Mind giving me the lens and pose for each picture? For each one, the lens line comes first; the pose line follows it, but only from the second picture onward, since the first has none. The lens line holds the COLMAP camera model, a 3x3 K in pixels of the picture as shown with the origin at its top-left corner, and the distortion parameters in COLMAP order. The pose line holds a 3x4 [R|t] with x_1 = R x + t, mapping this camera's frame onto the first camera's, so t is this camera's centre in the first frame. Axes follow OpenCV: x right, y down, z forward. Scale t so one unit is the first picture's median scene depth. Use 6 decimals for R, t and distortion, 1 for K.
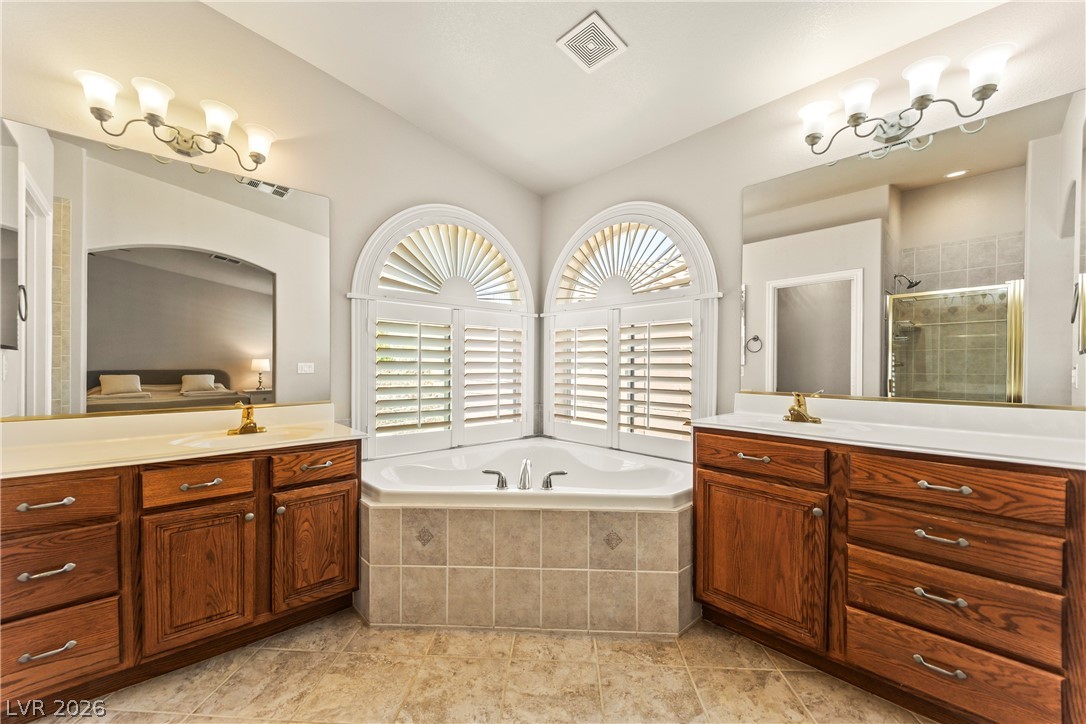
lens RADIAL K [[436.8, 0, 548.3], [0, 436.8, 368.7], [0, 0, 1]] dist [0.012445, -0.007570]
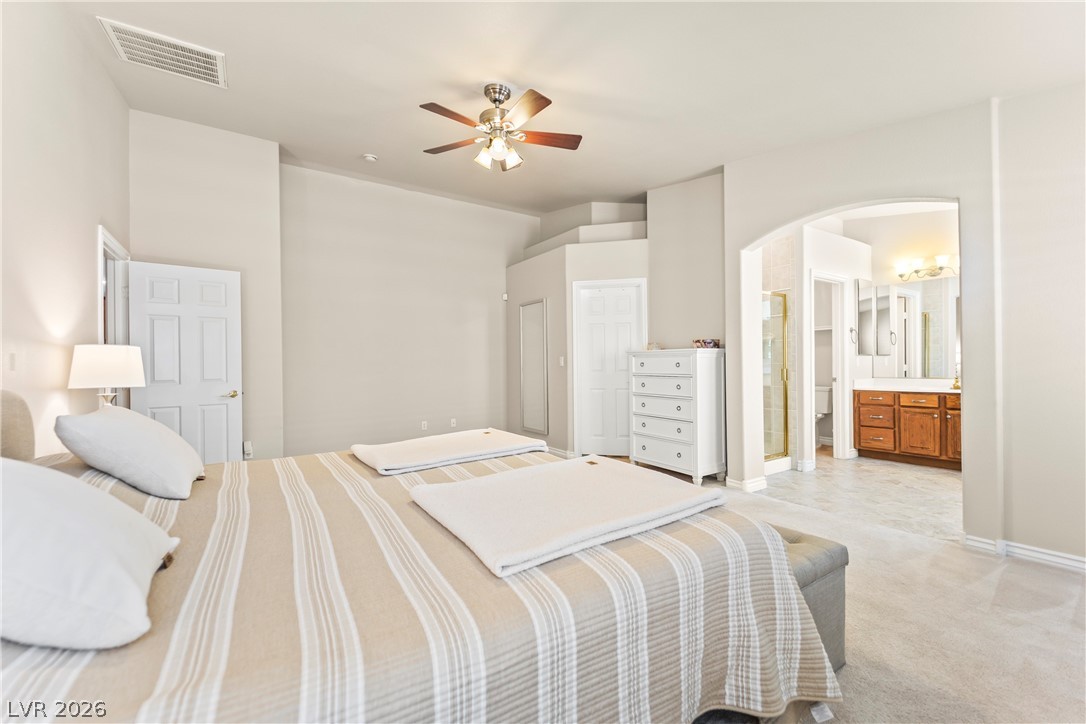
lens RADIAL K [[436.8, 0, 539.0], [0, 436.8, 363.2], [0, 0, 1]] dist [0.012445, -0.007570]
pose [[-0.180785, -0.003053, -0.983518, 2.149777], [0.007555, 0.999961, -0.004493, 0.002762], [0.983494, -0.008242, -0.180755, -0.811461]]
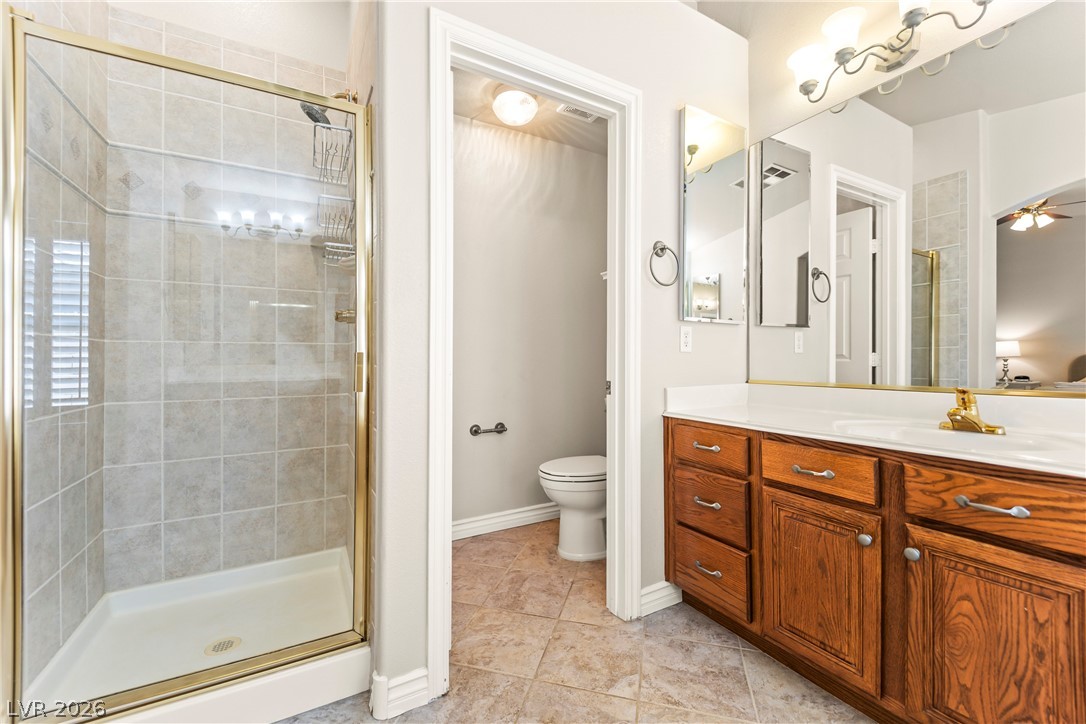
lens RADIAL K [[436.8, 0, 533.5], [0, 436.8, 357.0], [0, 0, 1]] dist [0.012445, -0.007570]
pose [[-0.255322, -0.006881, -0.966832, 0.112846], [-0.002880, 0.999976, -0.006356, 0.047201], [0.966852, 0.001162, -0.255335, 0.591455]]
